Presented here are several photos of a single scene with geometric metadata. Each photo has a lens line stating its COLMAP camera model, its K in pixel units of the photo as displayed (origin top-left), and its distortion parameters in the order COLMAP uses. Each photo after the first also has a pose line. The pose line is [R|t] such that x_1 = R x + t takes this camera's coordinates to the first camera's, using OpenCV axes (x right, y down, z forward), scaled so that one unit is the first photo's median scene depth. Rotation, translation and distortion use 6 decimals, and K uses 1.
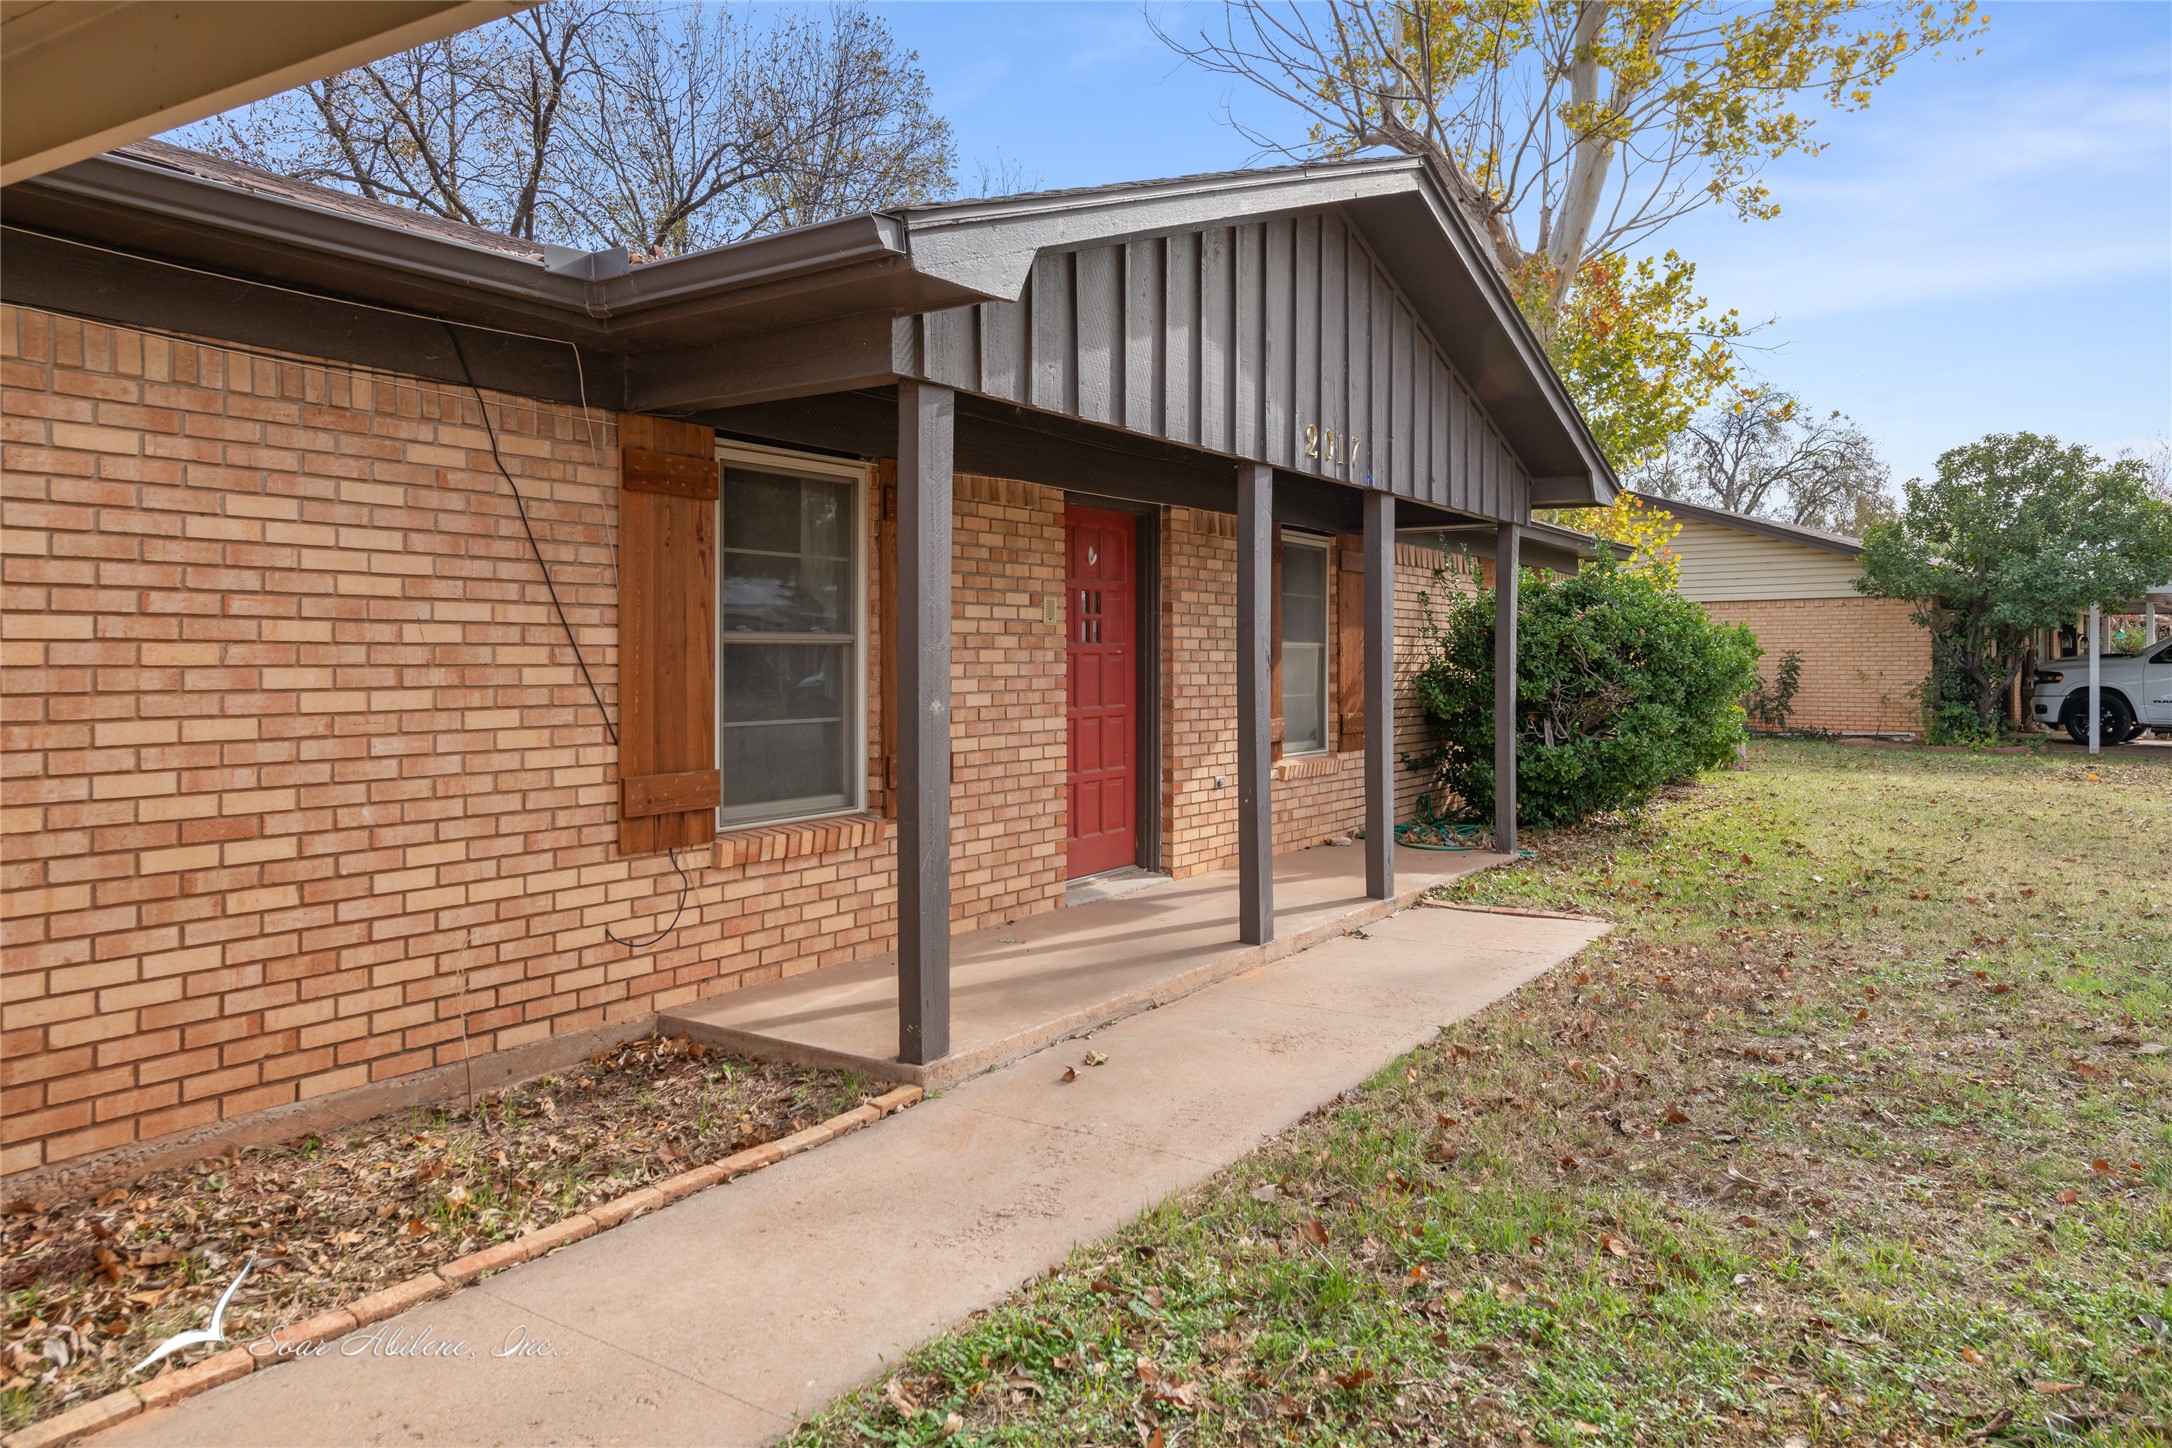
lens RADIAL K [[1467.4, 0, 1109.7], [0, 1467.4, 674.3], [0, 0, 1]] dist [0.020284, -0.006510]
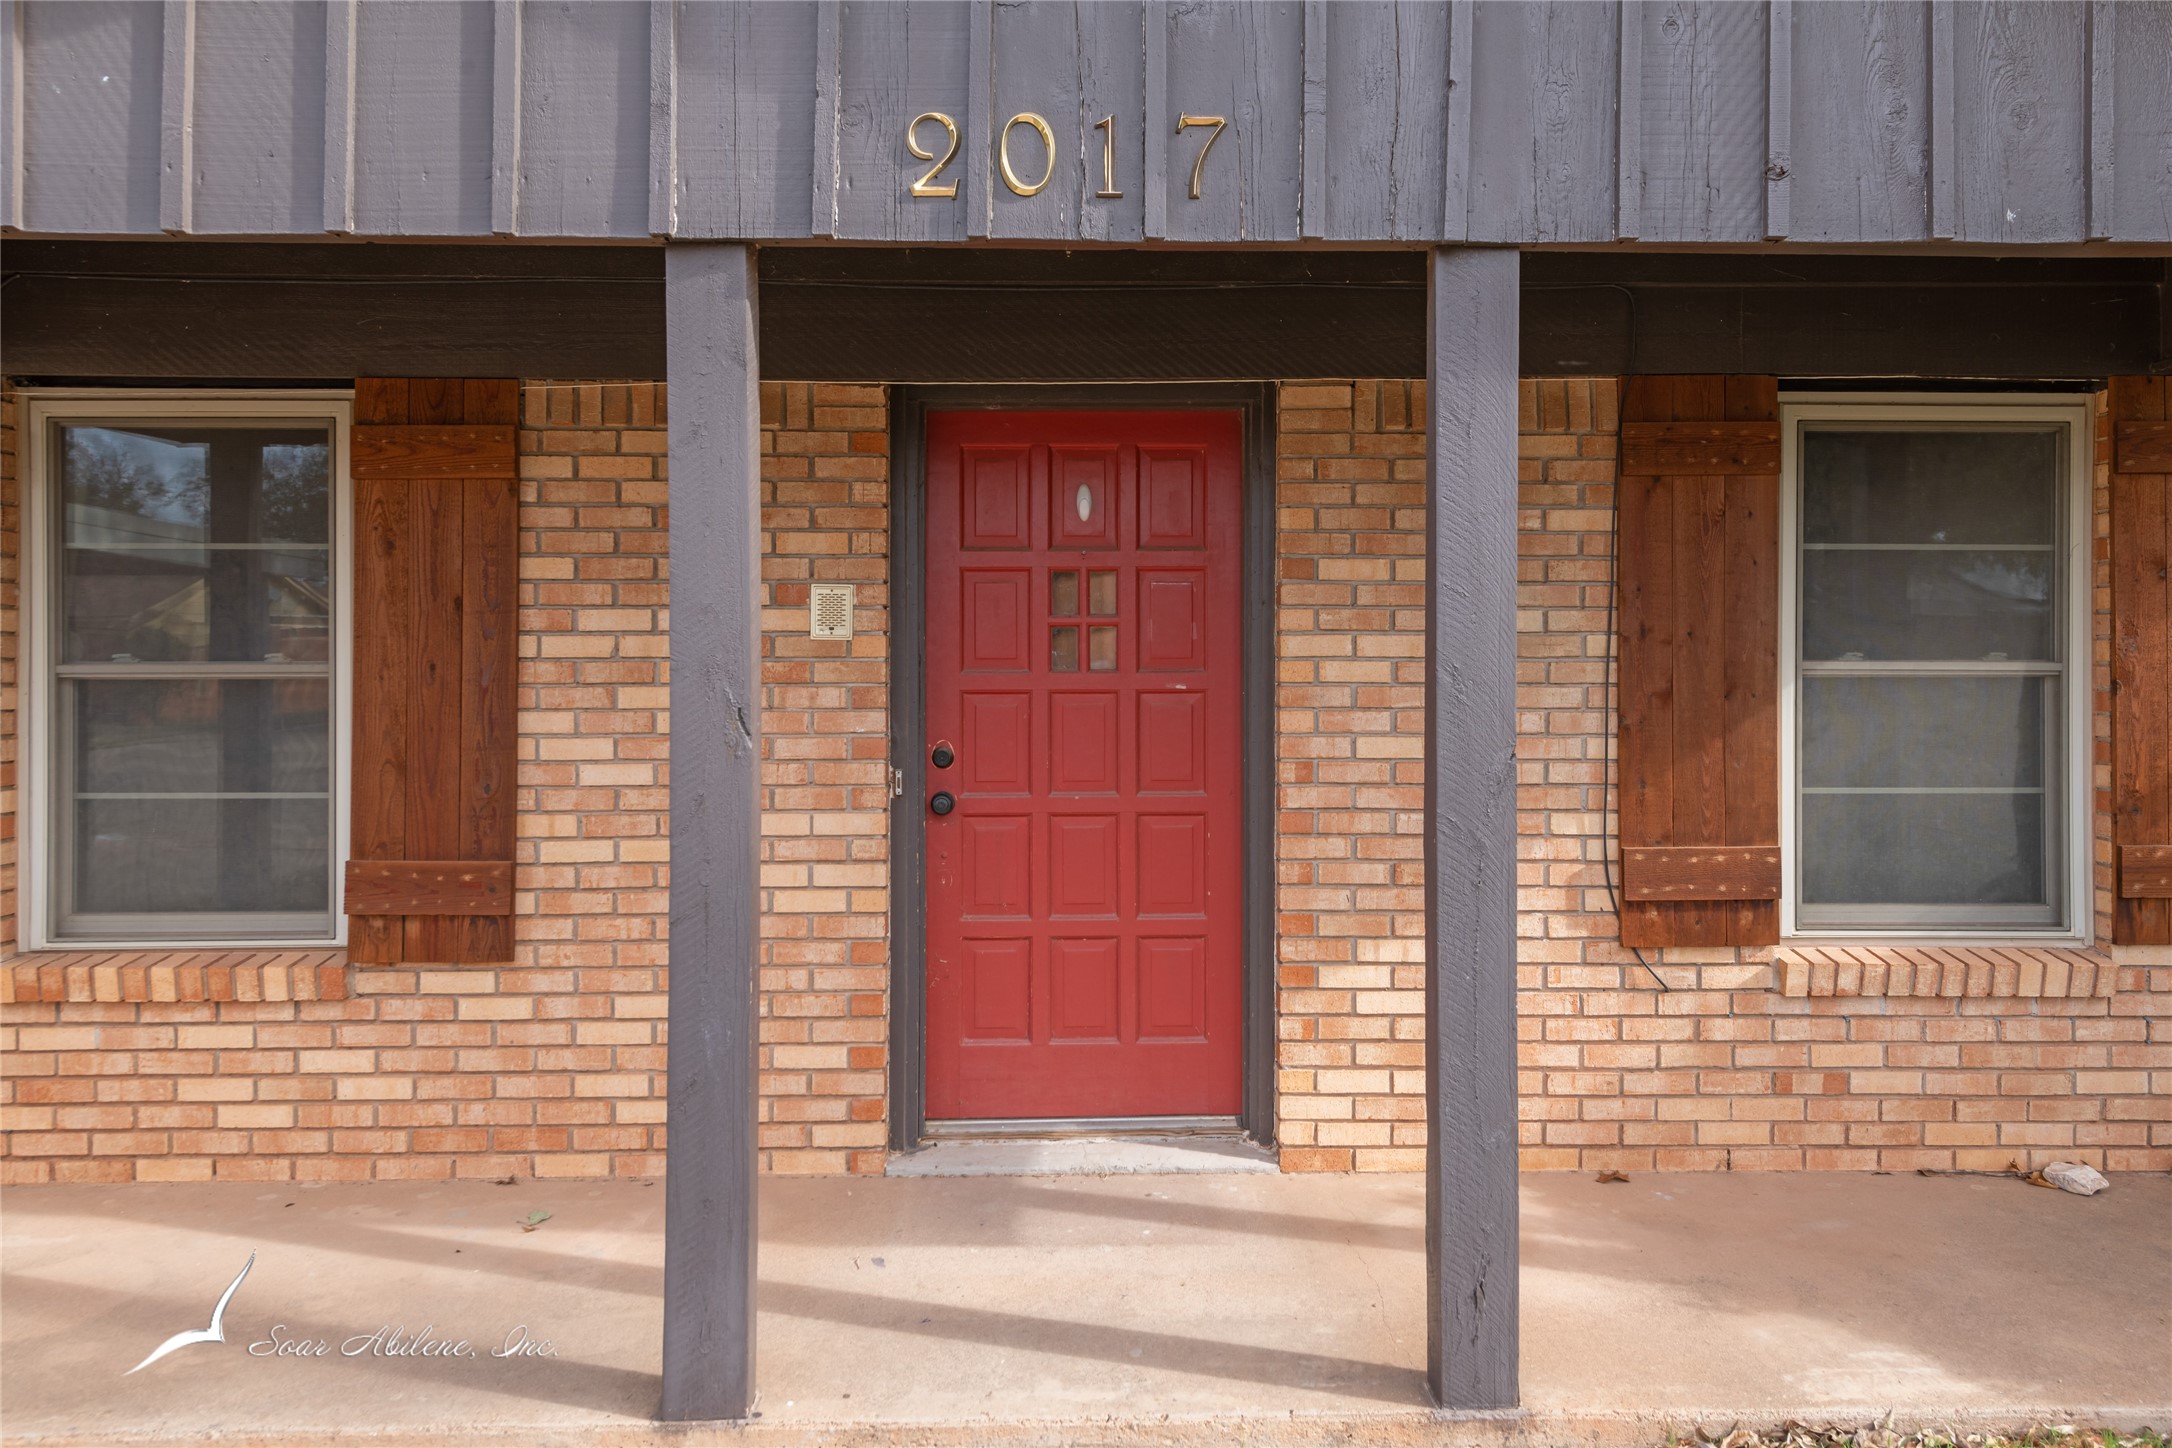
lens RADIAL K [[1467.4, 0, 1087.0], [0, 1467.4, 675.9], [0, 0, 1]] dist [0.020284, -0.006510]
pose [[0.560762, 0.000631, -0.827977, 0.779827], [-0.009206, 0.999943, -0.005473, -0.031230], [0.827926, 0.010691, 0.560736, 1.326053]]
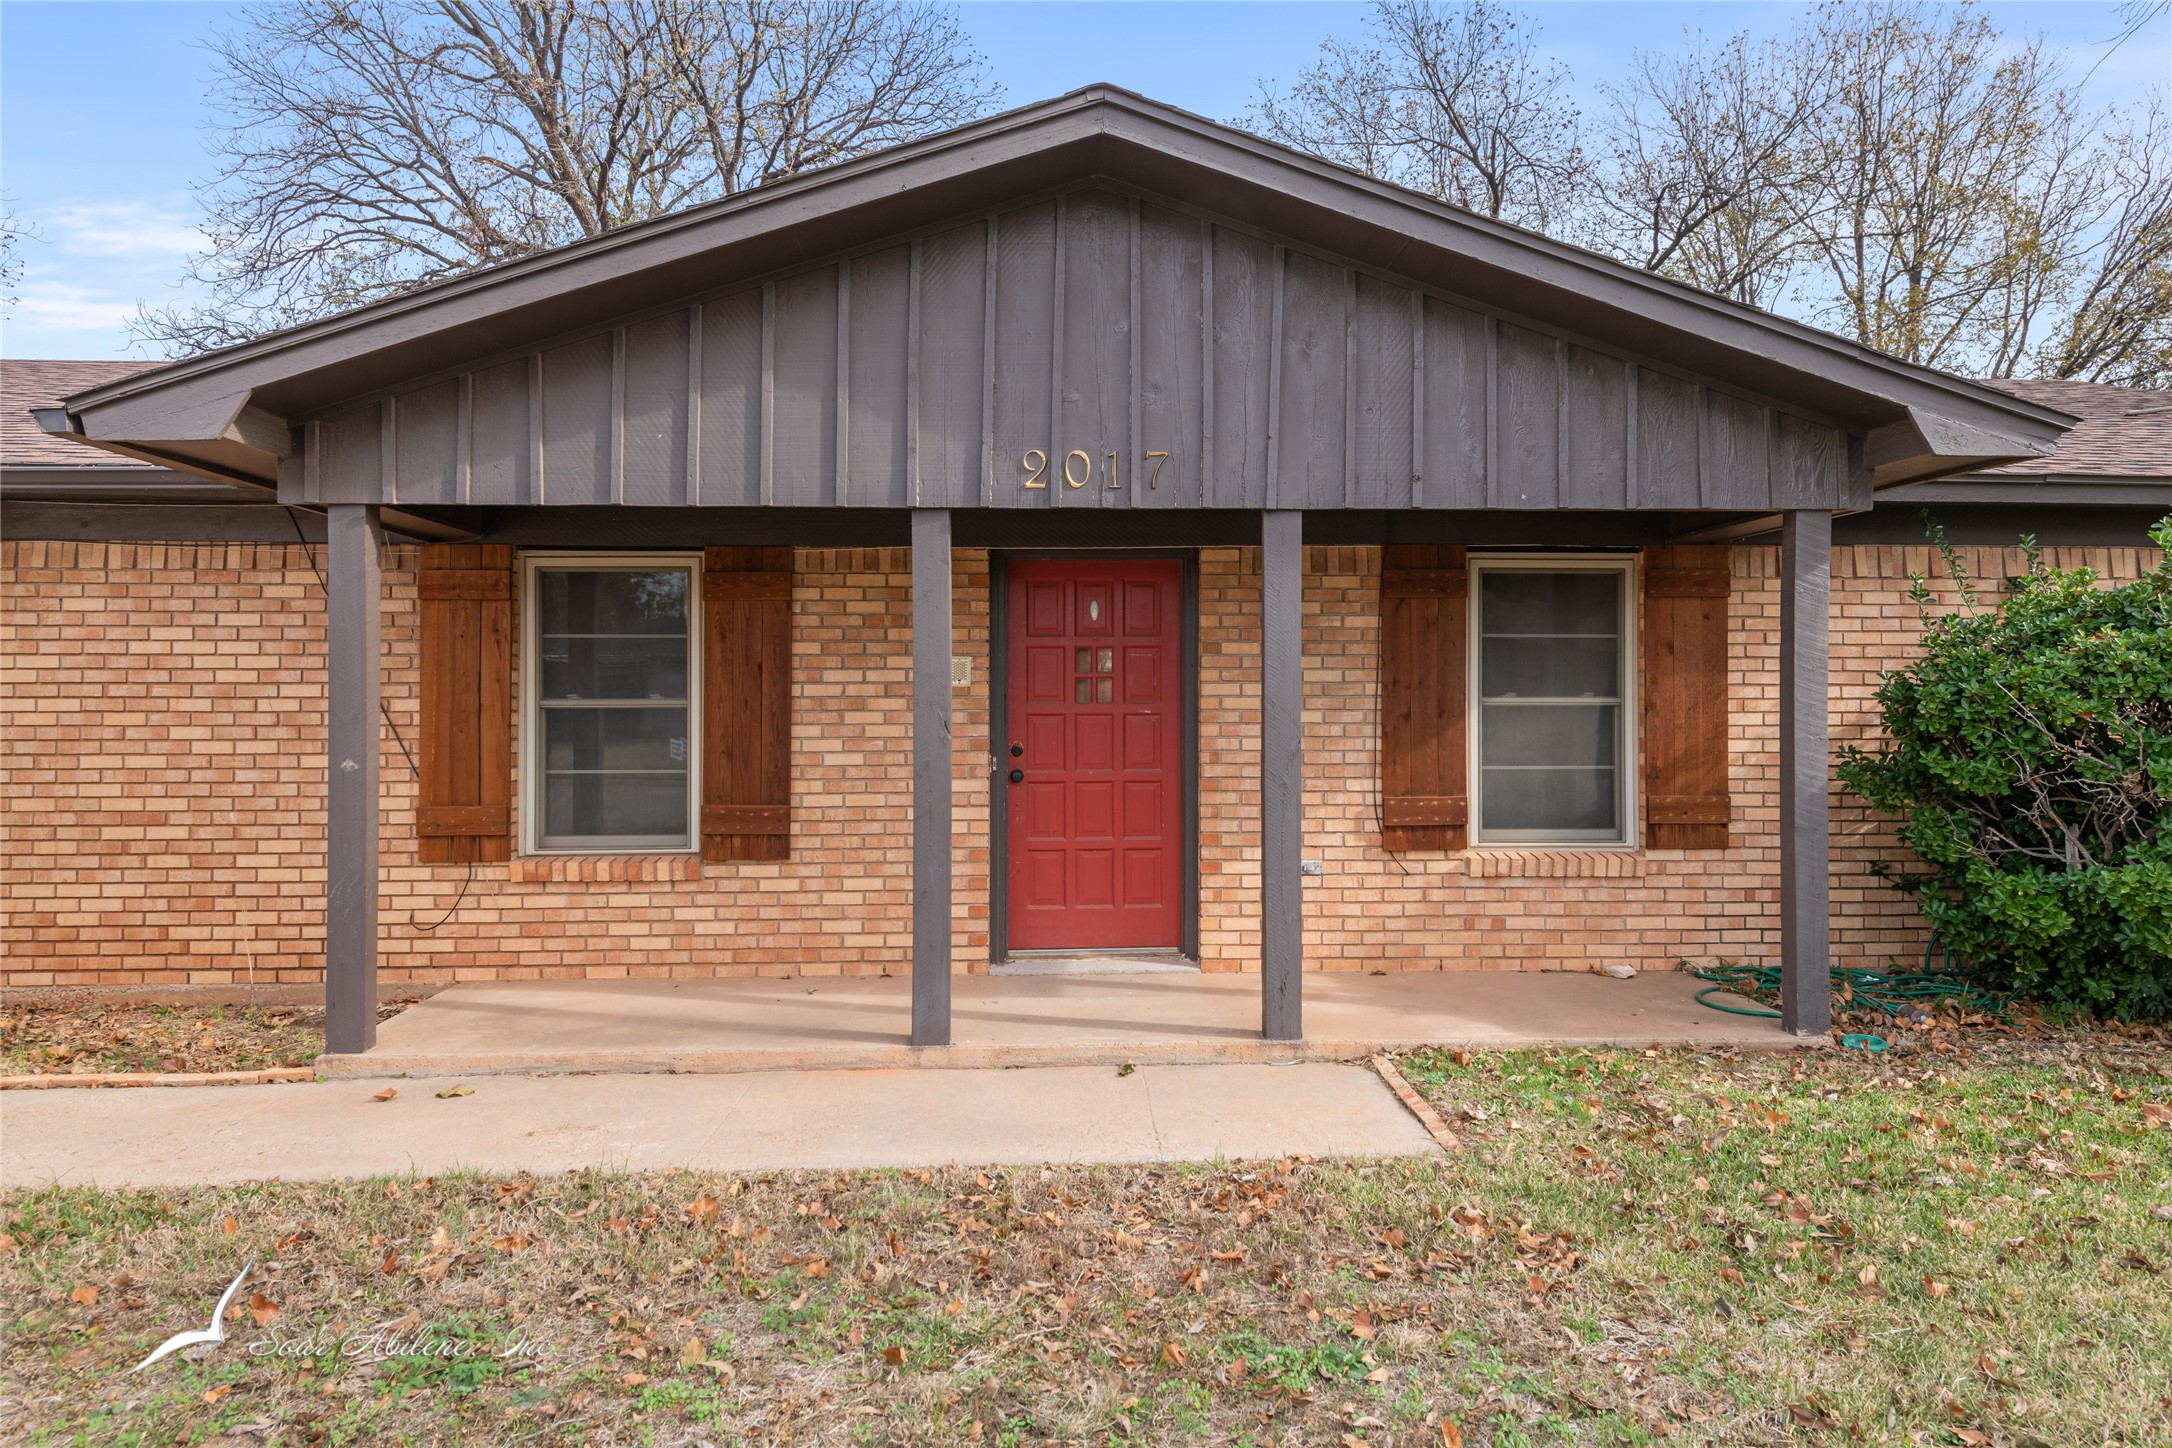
lens RADIAL K [[1271.5, 0, 1090.3], [0, 1271.5, 699.2], [0, 0, 1]] dist [0.015063, -0.003339]
pose [[0.576617, -0.003095, -0.817009, 1.223440], [-0.007946, 0.999924, -0.009396, -0.029891], [0.816976, 0.011910, 0.576548, 0.981681]]
